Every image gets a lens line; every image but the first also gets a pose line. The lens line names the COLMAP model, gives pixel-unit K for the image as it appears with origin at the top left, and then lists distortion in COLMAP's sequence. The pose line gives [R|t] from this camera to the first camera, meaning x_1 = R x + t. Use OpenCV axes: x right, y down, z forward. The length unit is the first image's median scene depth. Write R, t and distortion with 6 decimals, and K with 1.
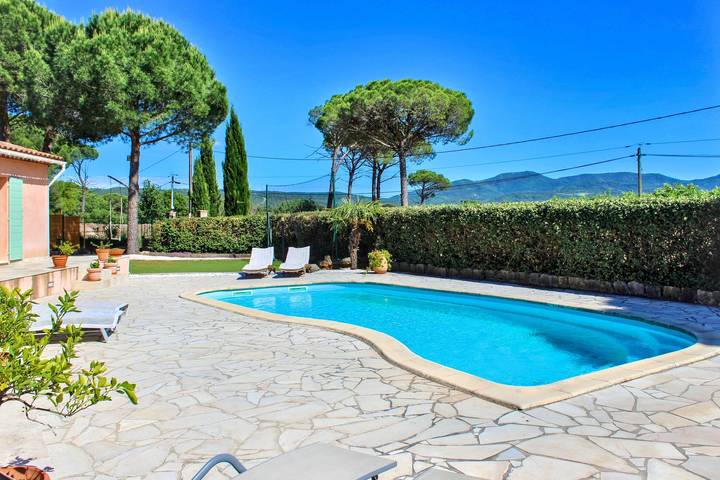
lens RADIAL K [[546.2, 0, 360.8], [0, 546.2, 238.7], [0, 0, 1]] dist [-0.034900, 0.000894]
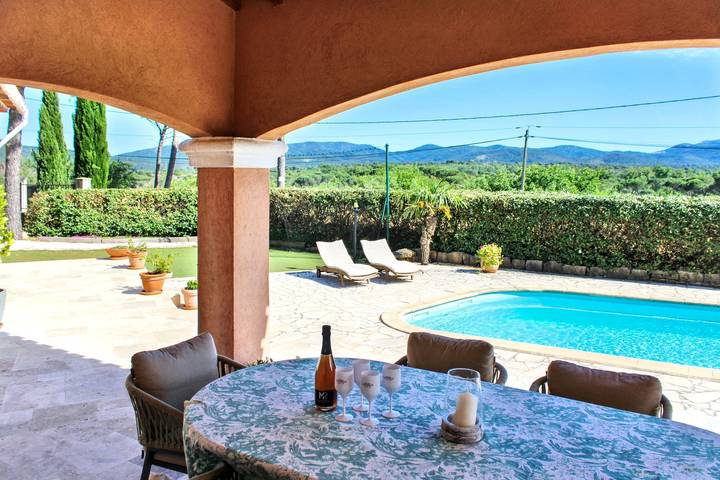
lens RADIAL K [[546.2, 0, 359.8], [0, 546.2, 239.3], [0, 0, 1]] dist [-0.034900, 0.000894]
pose [[0.921064, -0.013282, 0.389185, -0.268460], [-0.011656, 0.998030, 0.061646, -0.020484], [-0.389237, -0.061317, 0.919094, 0.177020]]
